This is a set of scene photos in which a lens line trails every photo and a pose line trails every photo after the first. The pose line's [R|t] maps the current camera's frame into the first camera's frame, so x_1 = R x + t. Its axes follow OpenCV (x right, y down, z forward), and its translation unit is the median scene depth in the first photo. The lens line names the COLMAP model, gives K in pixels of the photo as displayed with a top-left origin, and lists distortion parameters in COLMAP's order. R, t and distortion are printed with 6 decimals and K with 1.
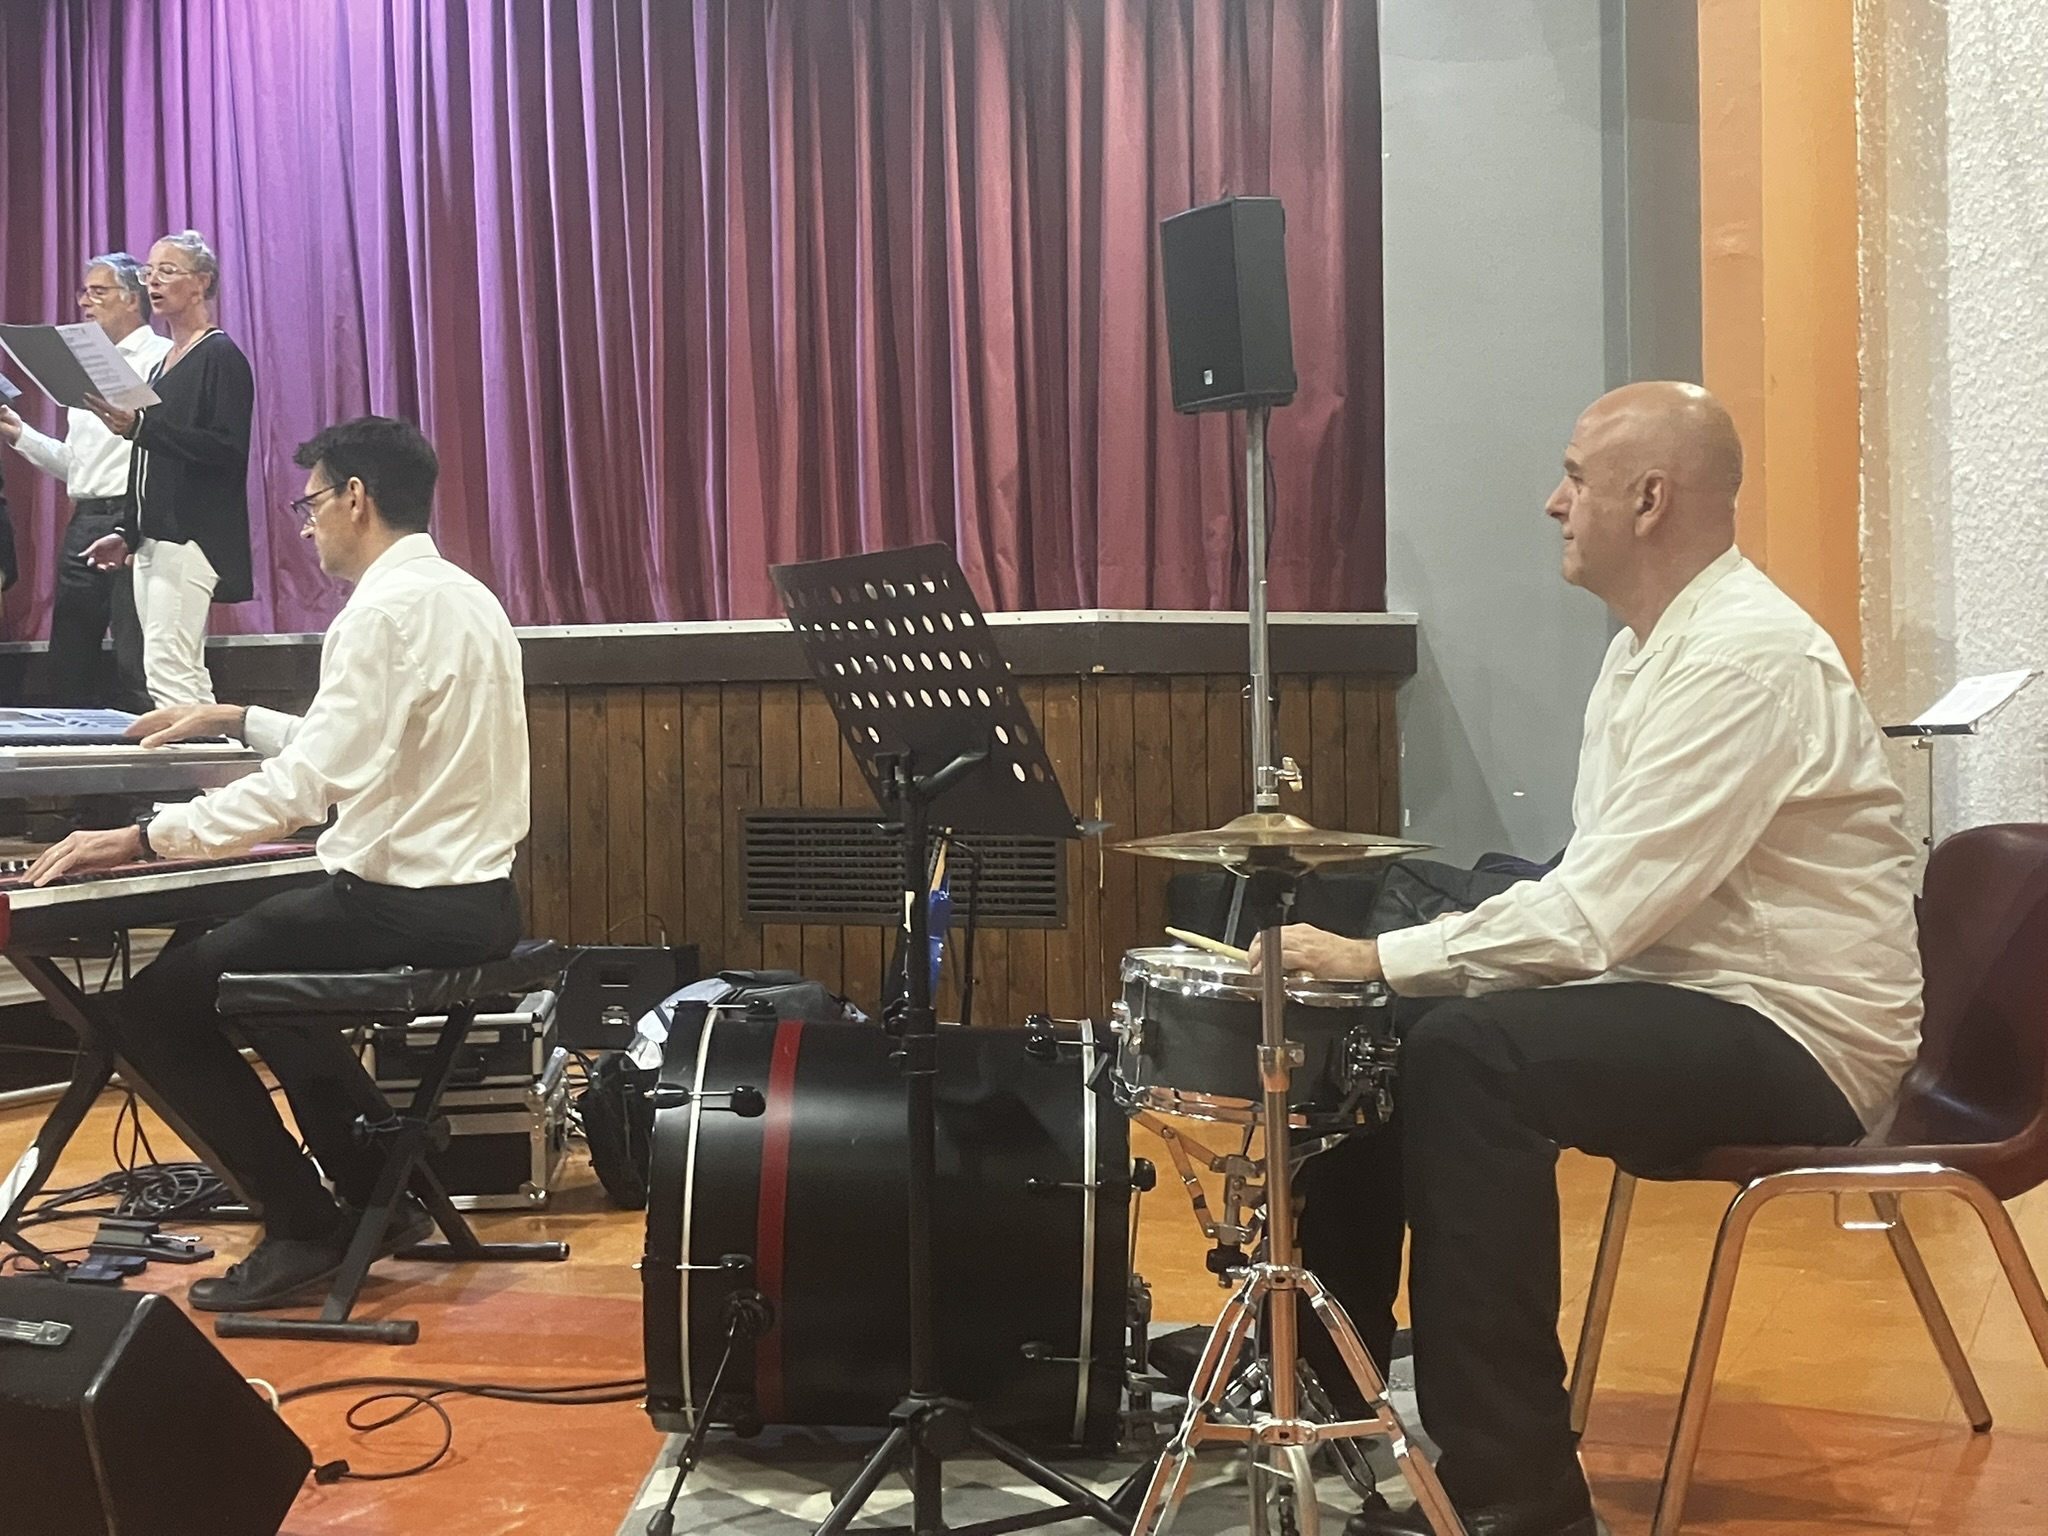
lens RADIAL K [[2666.9, 0, 1024.0], [0, 2666.9, 768.0], [0, 0, 1]] dist [0.309680, -1.841863]
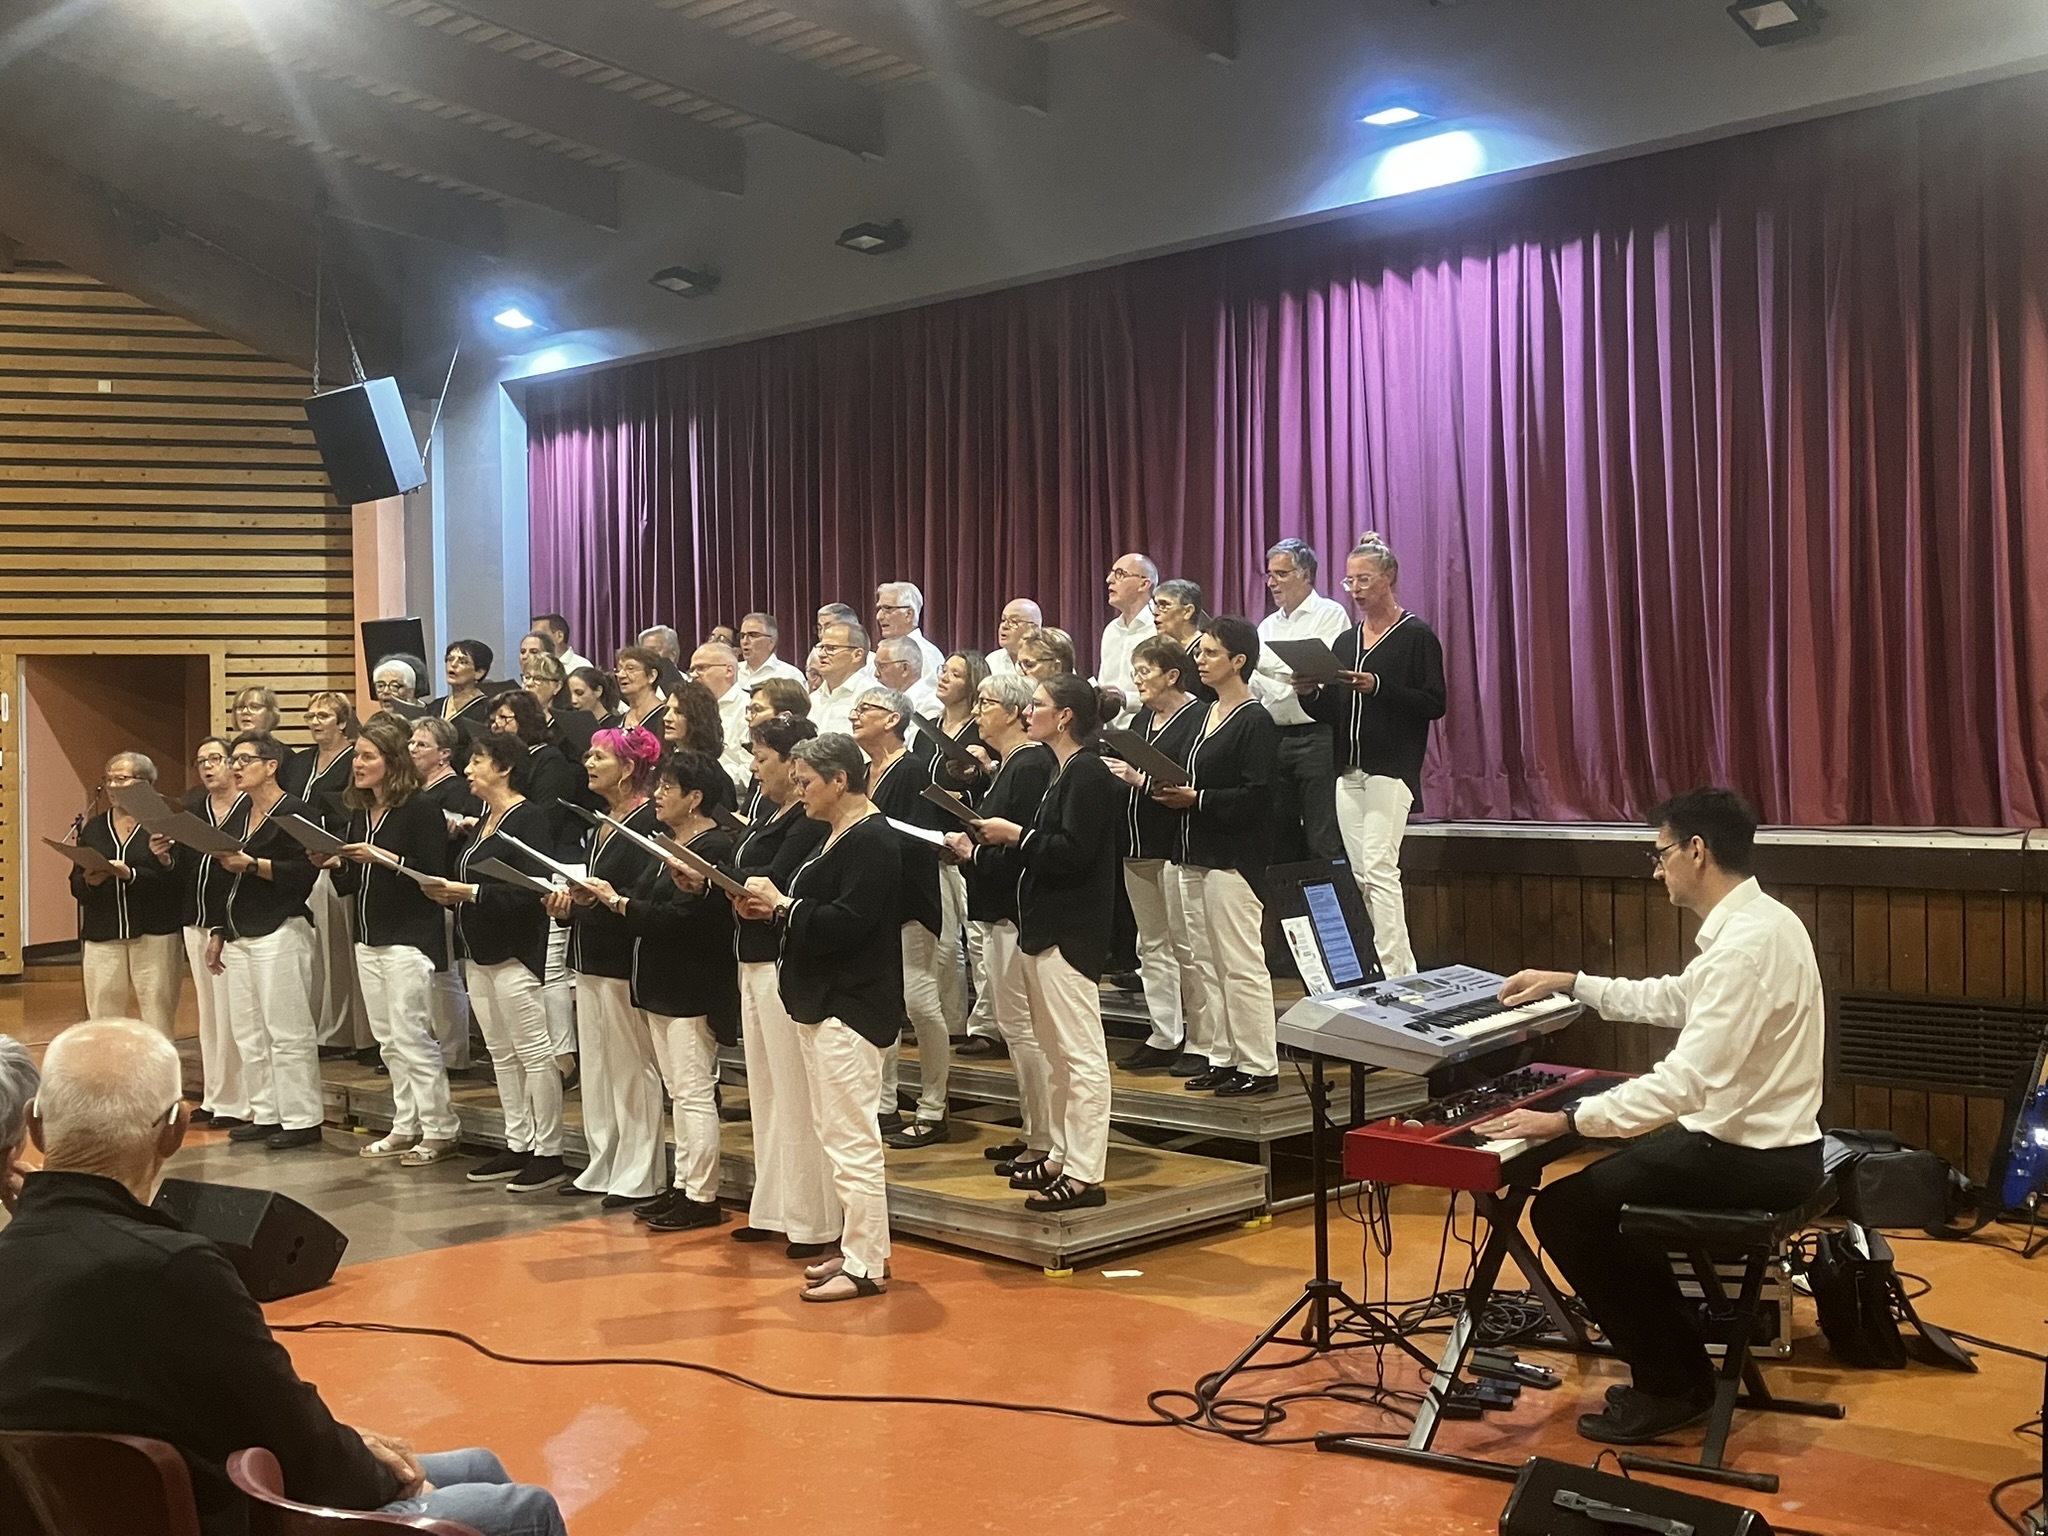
lens RADIAL K [[2259.8, 0, 1024.0], [0, 2259.8, 768.0], [0, 0, 1]] dist [0.043961, -0.010020]
pose [[0.935840, 0.005234, -0.352386, -0.137817], [-0.012395, 0.999760, -0.018068, -0.099952], [0.352207, 0.021276, 0.935680, -0.174098]]
